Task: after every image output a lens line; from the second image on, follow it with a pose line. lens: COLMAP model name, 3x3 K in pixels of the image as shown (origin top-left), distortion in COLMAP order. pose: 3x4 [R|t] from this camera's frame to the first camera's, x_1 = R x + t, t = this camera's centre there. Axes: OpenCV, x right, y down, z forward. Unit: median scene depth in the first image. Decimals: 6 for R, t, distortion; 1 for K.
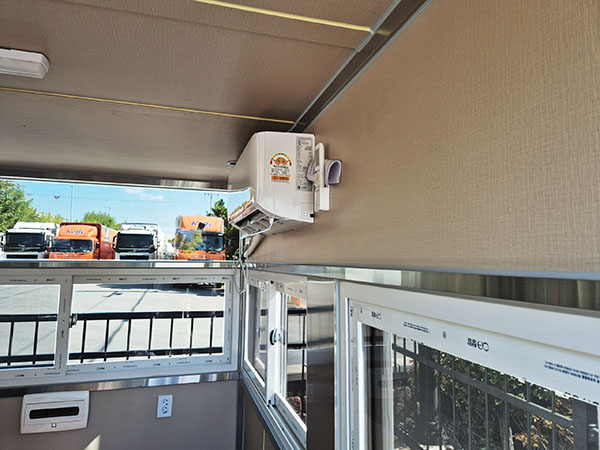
lens RADIAL K [[398.3, 0, 296.5], [0, 398.3, 226.9], [0, 0, 1]] dist [0.062545, -0.044298]
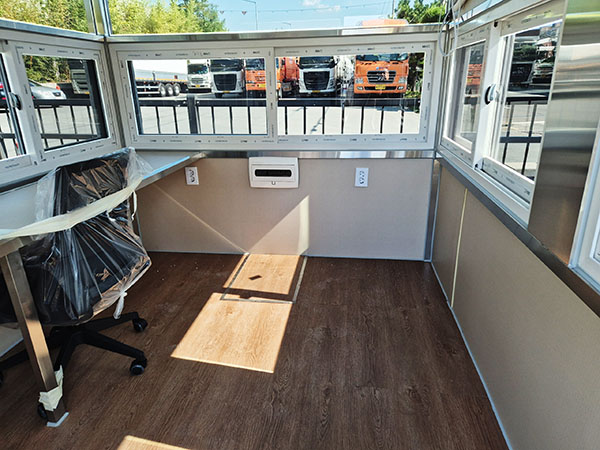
lens RADIAL K [[398.3, 0, 299.9], [0, 398.3, 224.6], [0, 0, 1]] dist [0.062545, -0.044298]
pose [[0.913161, 0.108488, -0.392897, -0.042248], [0.066474, 0.911385, 0.406150, 0.109105], [0.402143, -0.396998, 0.825030, 0.008540]]
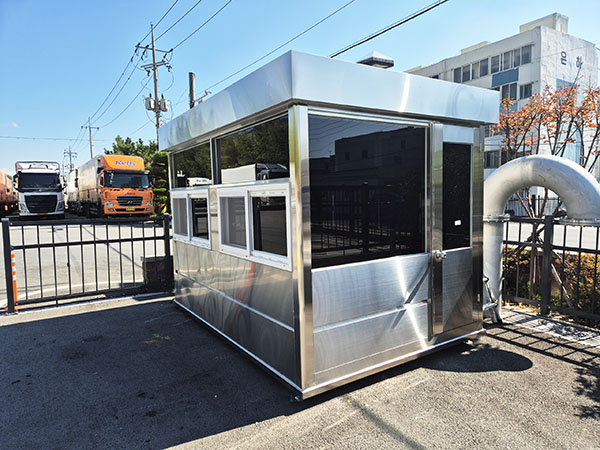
lens RADIAL K [[398.3, 0, 300.8], [0, 398.3, 227.9], [0, 0, 1]] dist [0.062545, -0.044298]
pose [[0.955934, -0.058311, 0.287731, -0.978172], [0.009782, 0.985859, 0.167294, -0.119625], [-0.293417, -0.157107, 0.942987, -1.693998]]
